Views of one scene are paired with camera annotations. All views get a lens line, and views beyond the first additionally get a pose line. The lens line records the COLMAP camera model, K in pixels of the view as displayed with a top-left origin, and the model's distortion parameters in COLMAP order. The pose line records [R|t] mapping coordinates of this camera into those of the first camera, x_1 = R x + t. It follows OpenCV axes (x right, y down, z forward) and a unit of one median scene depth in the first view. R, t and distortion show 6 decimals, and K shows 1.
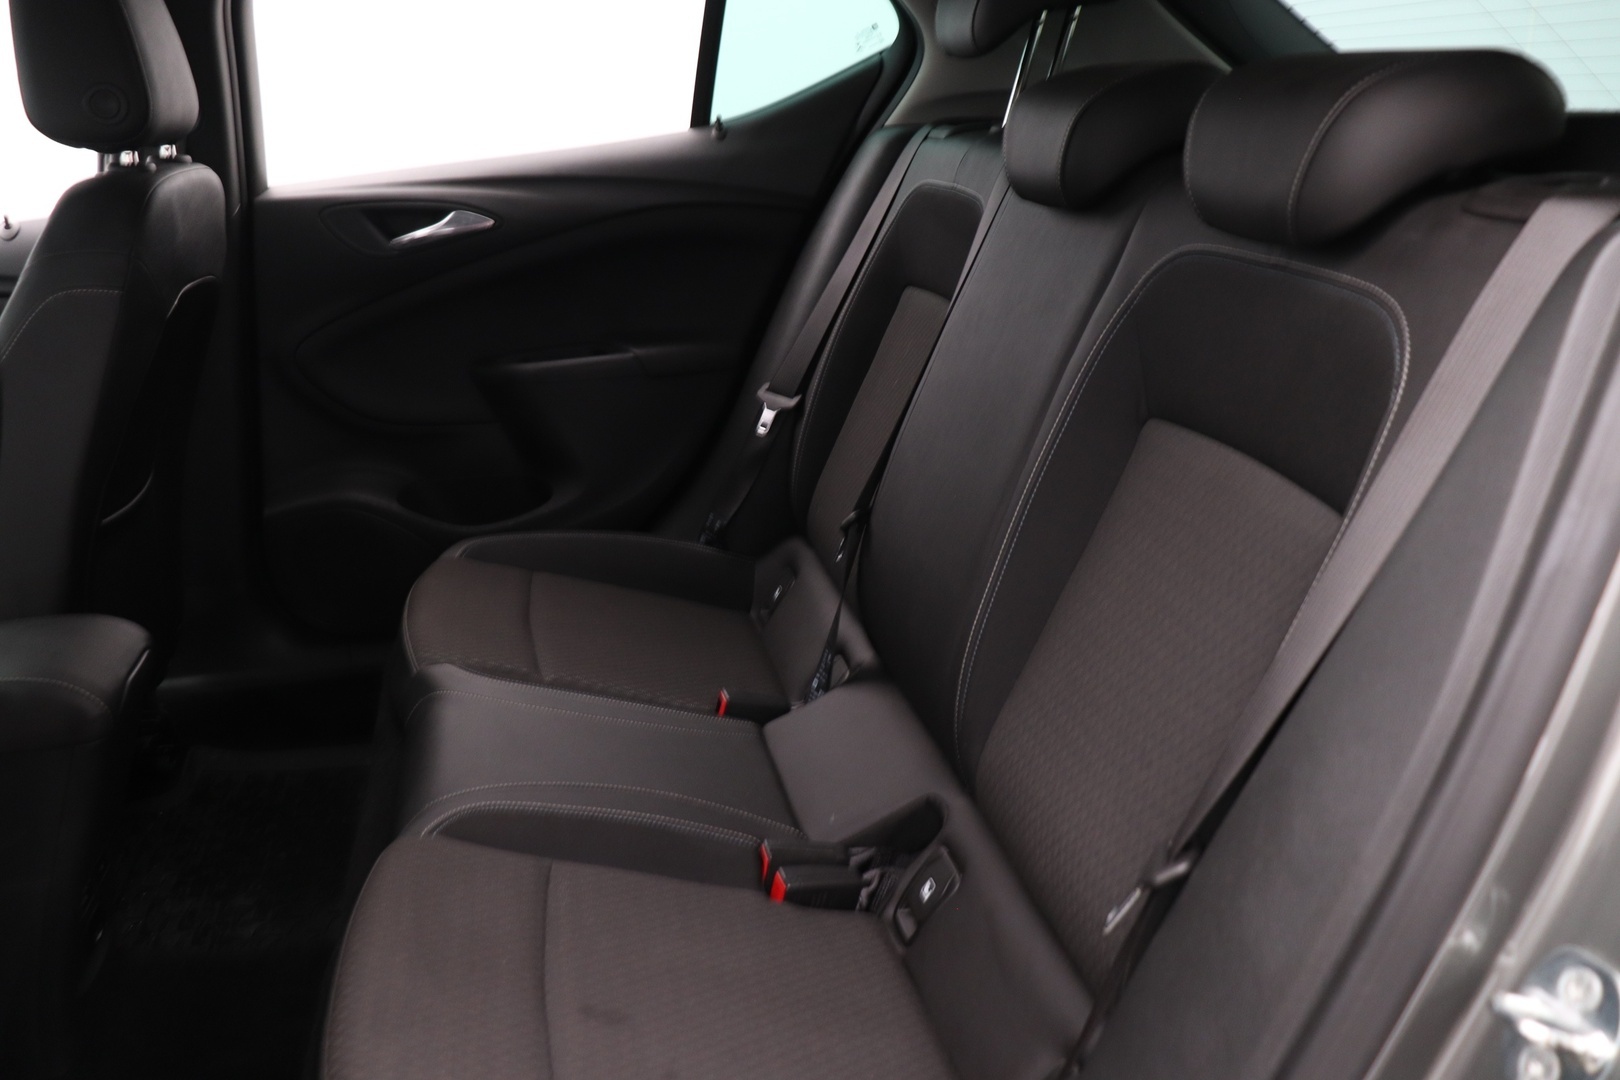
lens RADIAL K [[1379.0, 0, 810.0], [0, 1379.0, 540.0], [0, 0, 1]] dist [-0.187462, 0.177671]
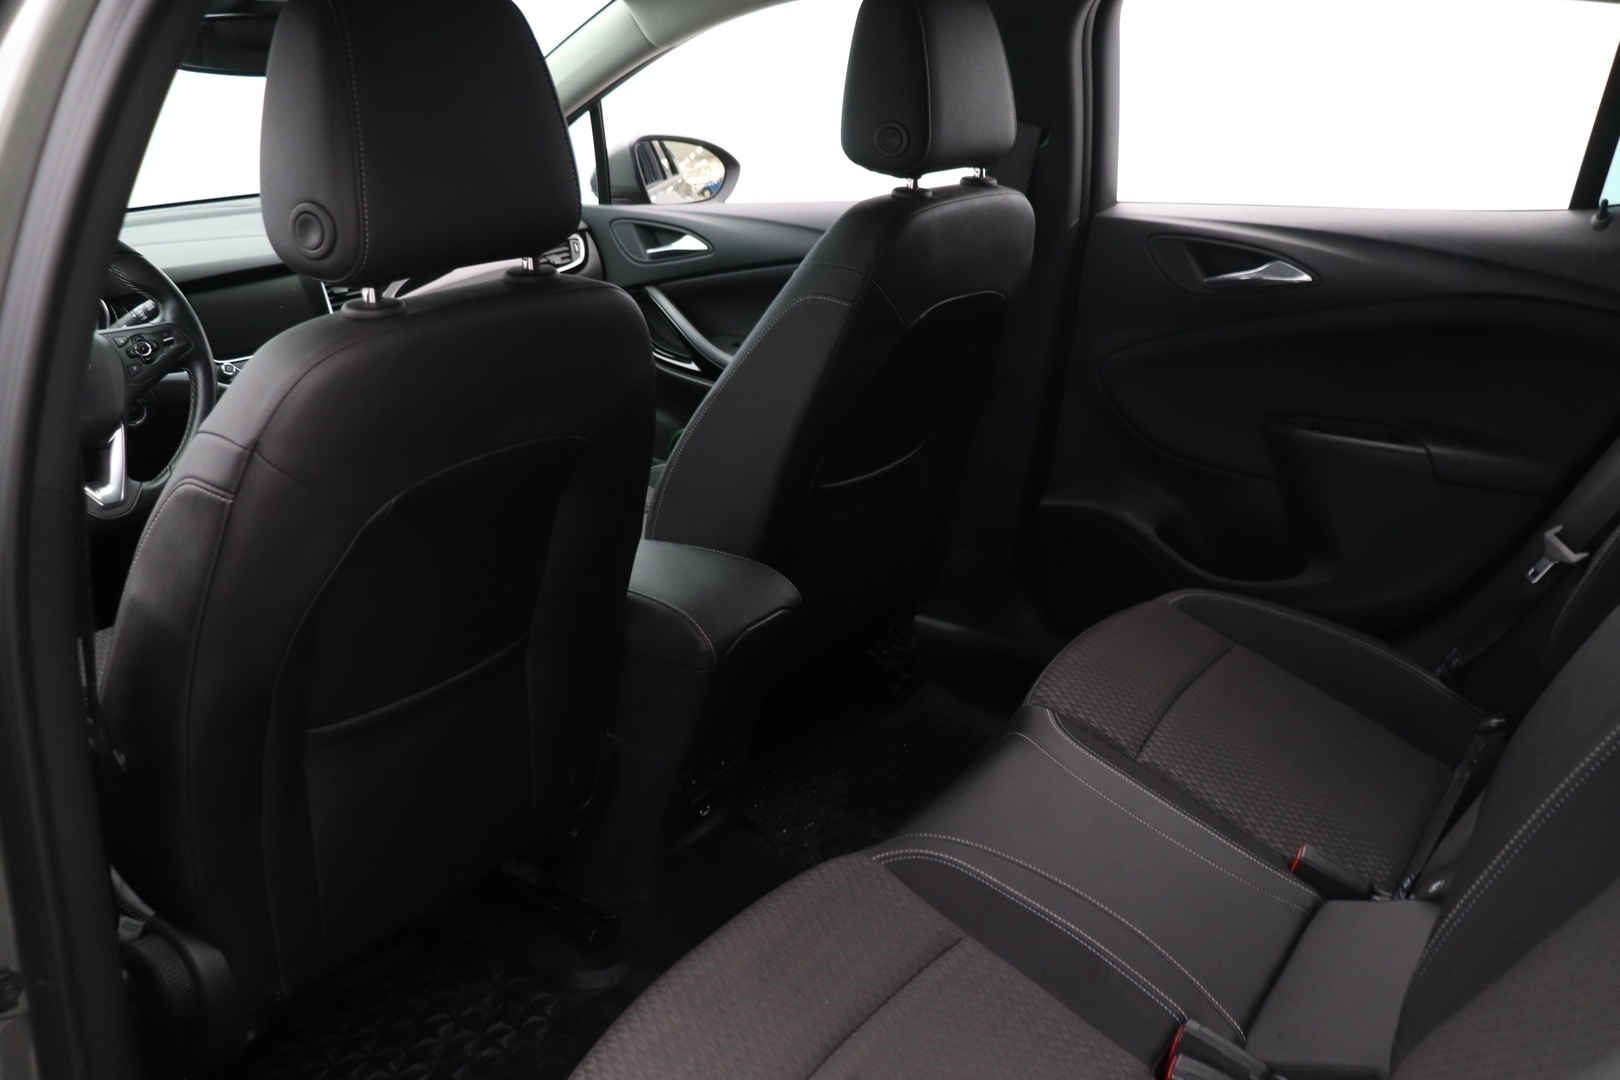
lens RADIAL K [[1379.0, 0, 810.0], [0, 1379.0, 540.0], [0, 0, 1]] dist [-0.187462, 0.177671]
pose [[0.662455, 0.296083, -0.688105, 0.232413], [-0.255181, 0.952828, 0.164321, -0.125642], [0.704298, 0.066736, 0.706760, 0.104794]]
